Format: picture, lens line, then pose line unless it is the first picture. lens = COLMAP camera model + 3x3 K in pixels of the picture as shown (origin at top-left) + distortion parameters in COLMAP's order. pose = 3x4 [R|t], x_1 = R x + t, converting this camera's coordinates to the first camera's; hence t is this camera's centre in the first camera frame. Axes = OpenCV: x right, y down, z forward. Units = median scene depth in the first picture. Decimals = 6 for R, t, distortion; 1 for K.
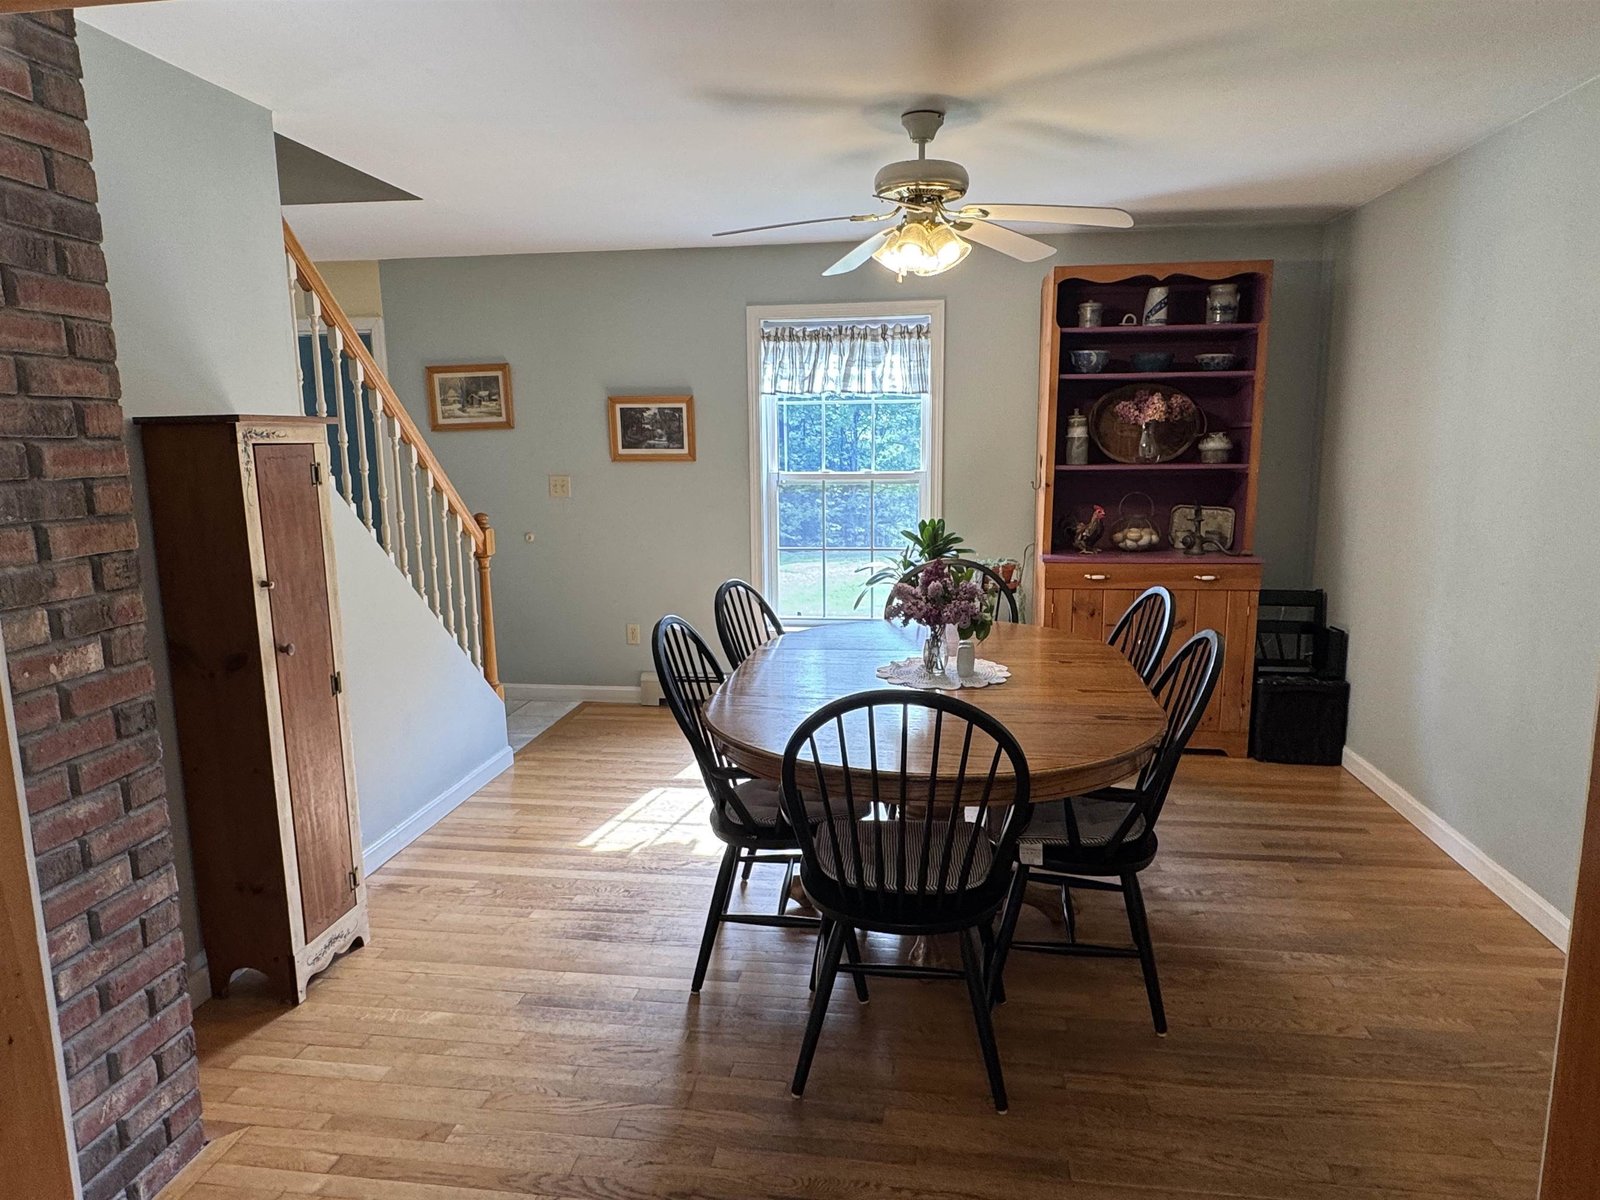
lens RADIAL K [[994.0, 0, 800.0], [0, 994.0, 600.0], [0, 0, 1]] dist [-0.008841, 0.008944]
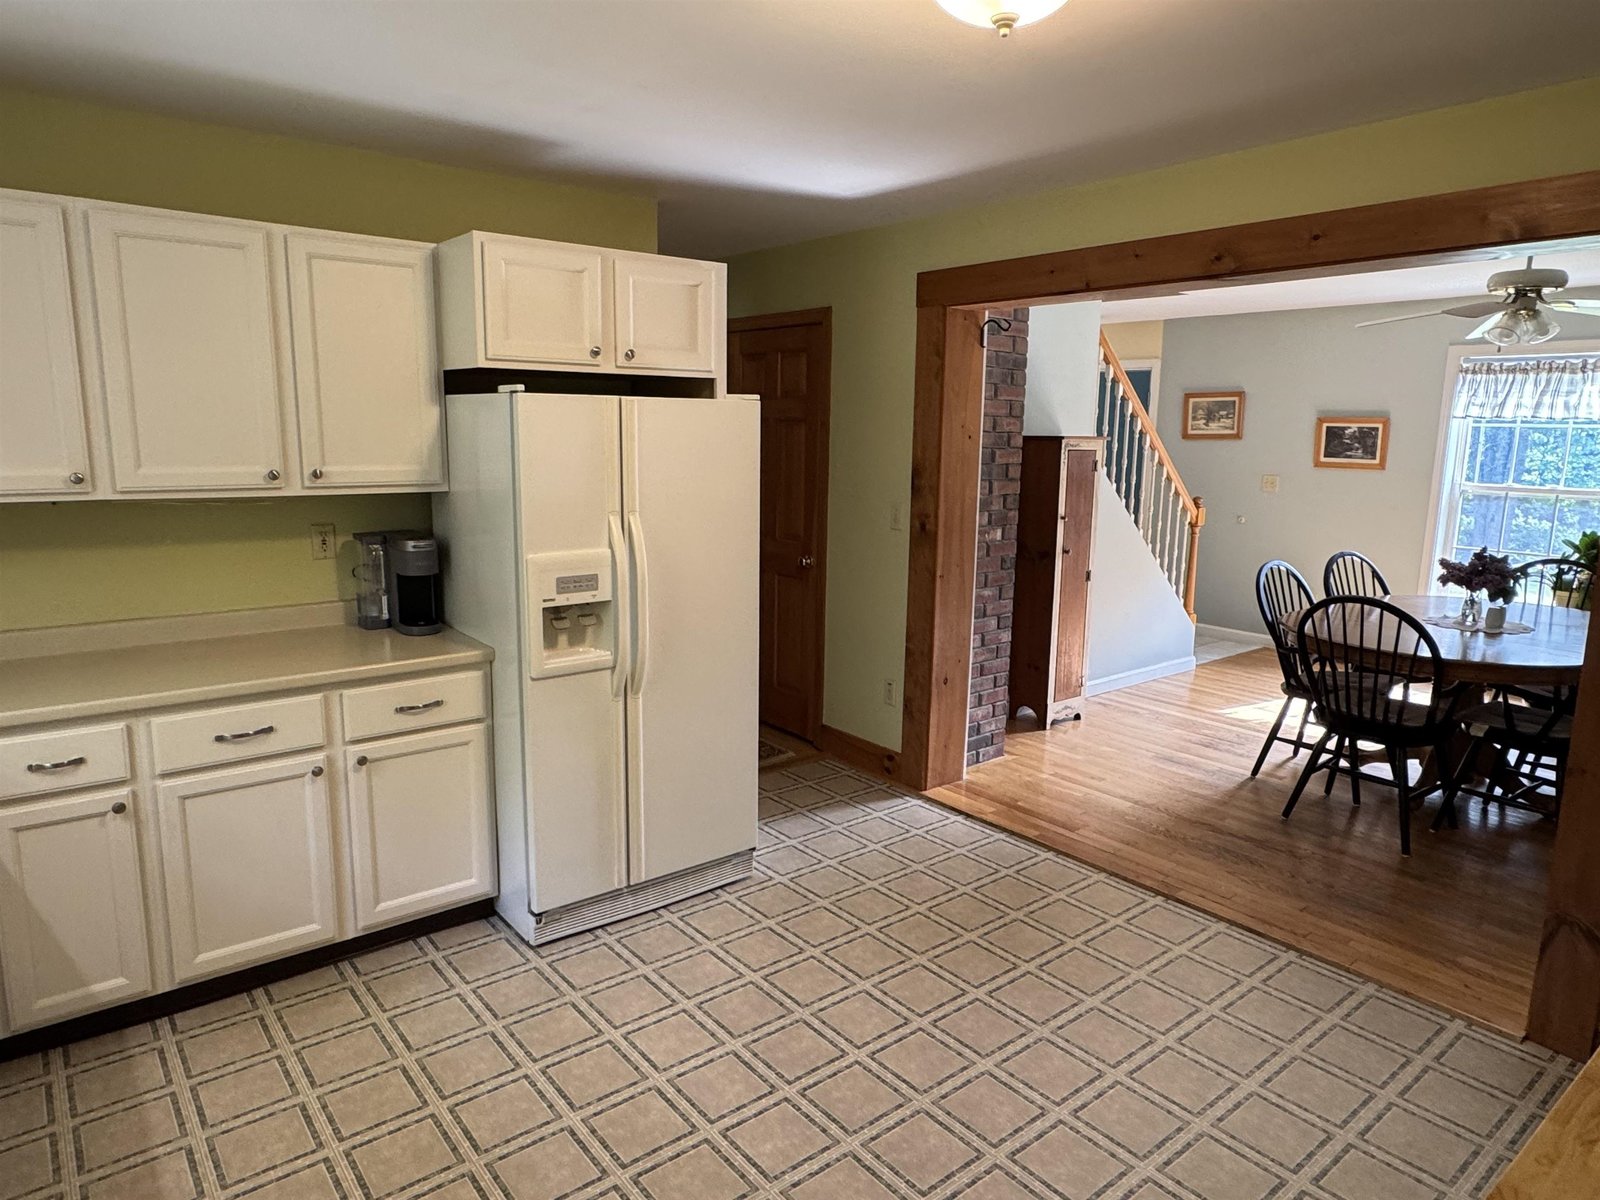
lens RADIAL K [[994.0, 0, 800.0], [0, 994.0, 600.0], [0, 0, 1]] dist [-0.008841, 0.008944]
pose [[0.728745, 0.140917, -0.670129, 0.351745], [-0.136394, 0.988859, 0.059616, 0.077930], [0.671065, 0.047957, 0.739846, -0.663987]]
